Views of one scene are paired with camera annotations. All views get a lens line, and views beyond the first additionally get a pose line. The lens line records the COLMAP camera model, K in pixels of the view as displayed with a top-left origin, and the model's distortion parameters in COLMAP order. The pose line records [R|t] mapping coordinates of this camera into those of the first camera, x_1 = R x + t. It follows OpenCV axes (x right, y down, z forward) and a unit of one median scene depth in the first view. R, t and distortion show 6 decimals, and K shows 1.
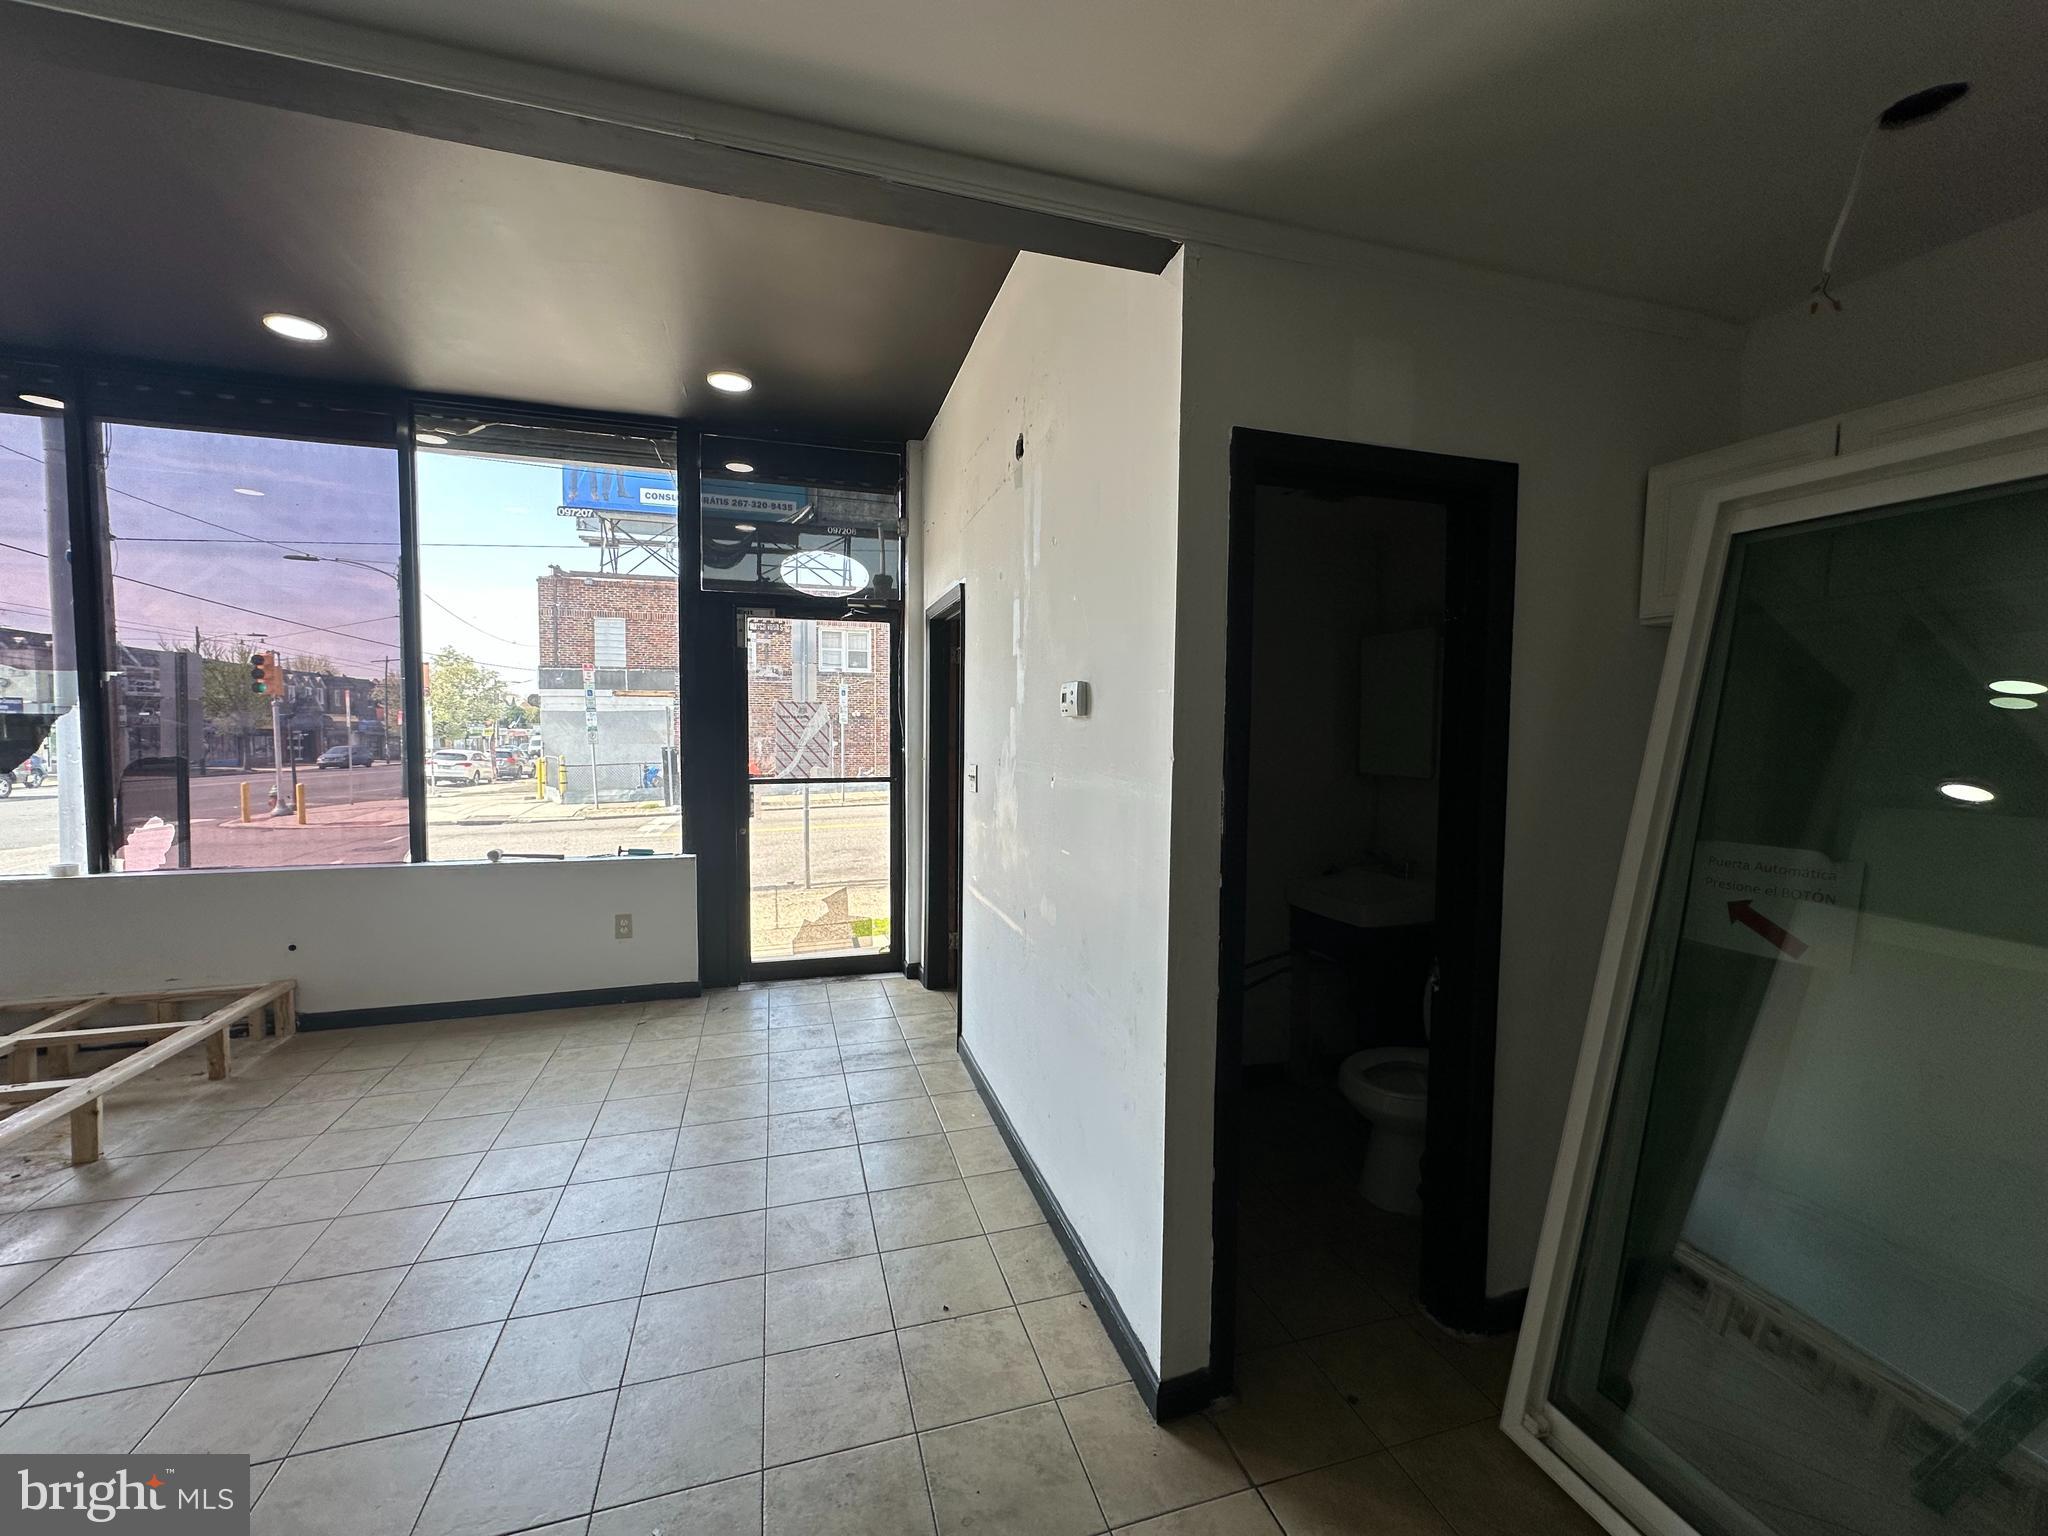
lens RADIAL K [[820.3, 0, 1021.7], [0, 820.3, 769.6], [0, 0, 1]] dist [-0.003422, 0.000753]
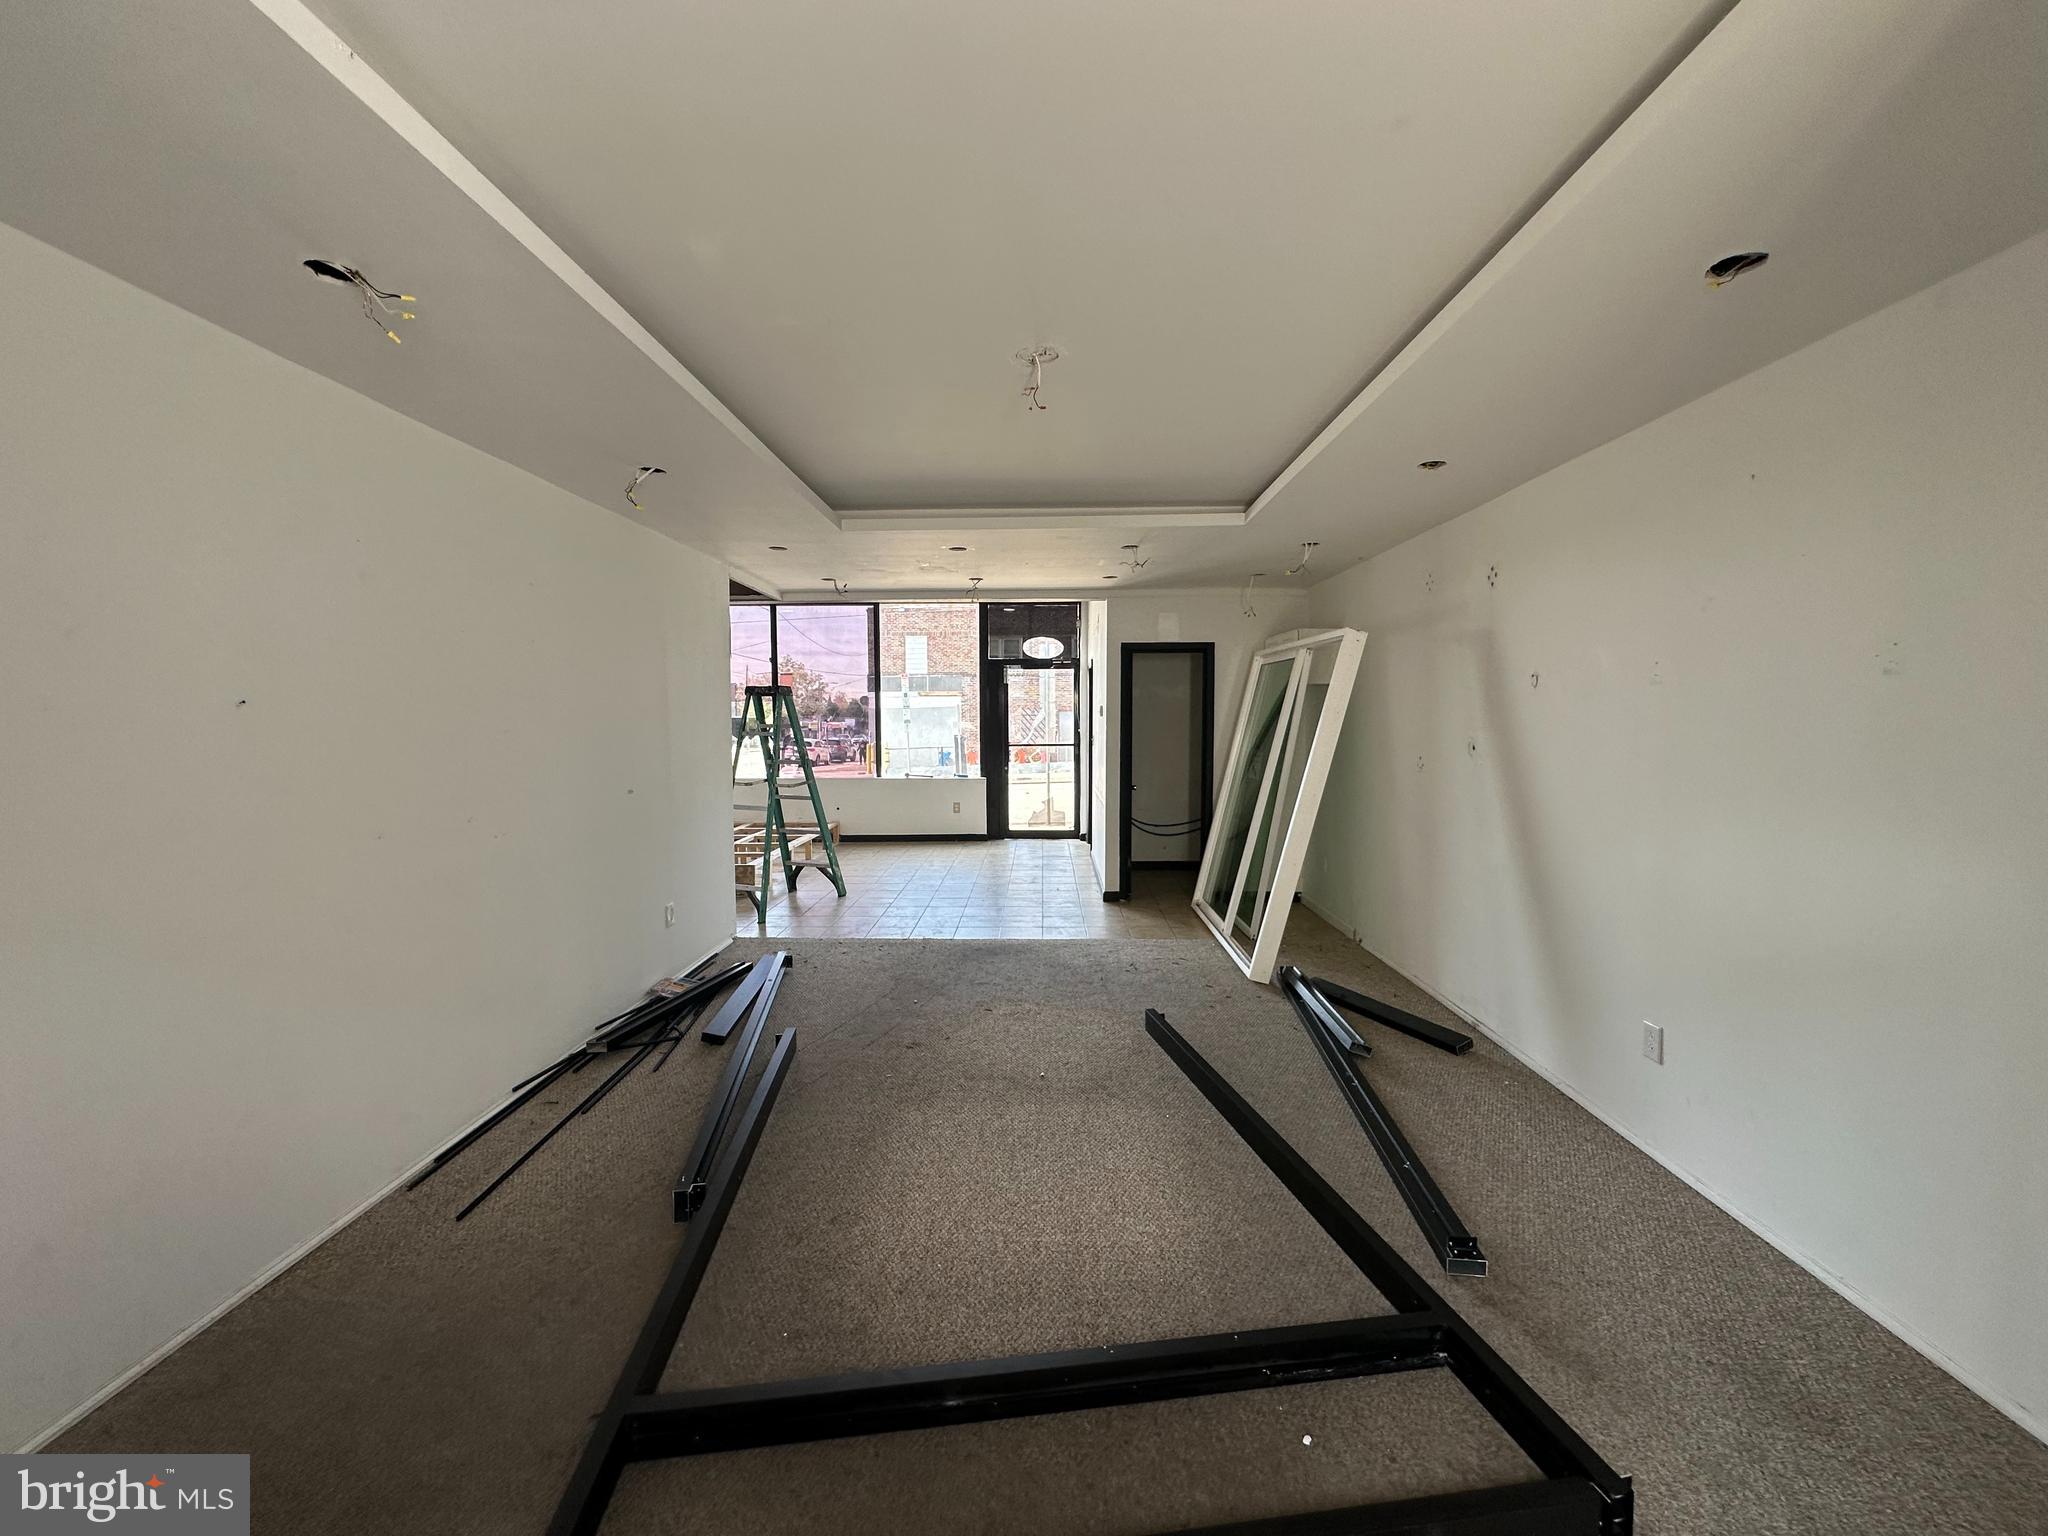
lens RADIAL K [[820.3, 0, 1024.8], [0, 820.3, 766.6], [0, 0, 1]] dist [-0.003422, 0.000753]
pose [[0.950417, 0.007370, -0.310890, 0.363518], [-0.004651, 0.999944, 0.009488, 0.047654], [0.310943, -0.007571, 0.950398, -0.995668]]
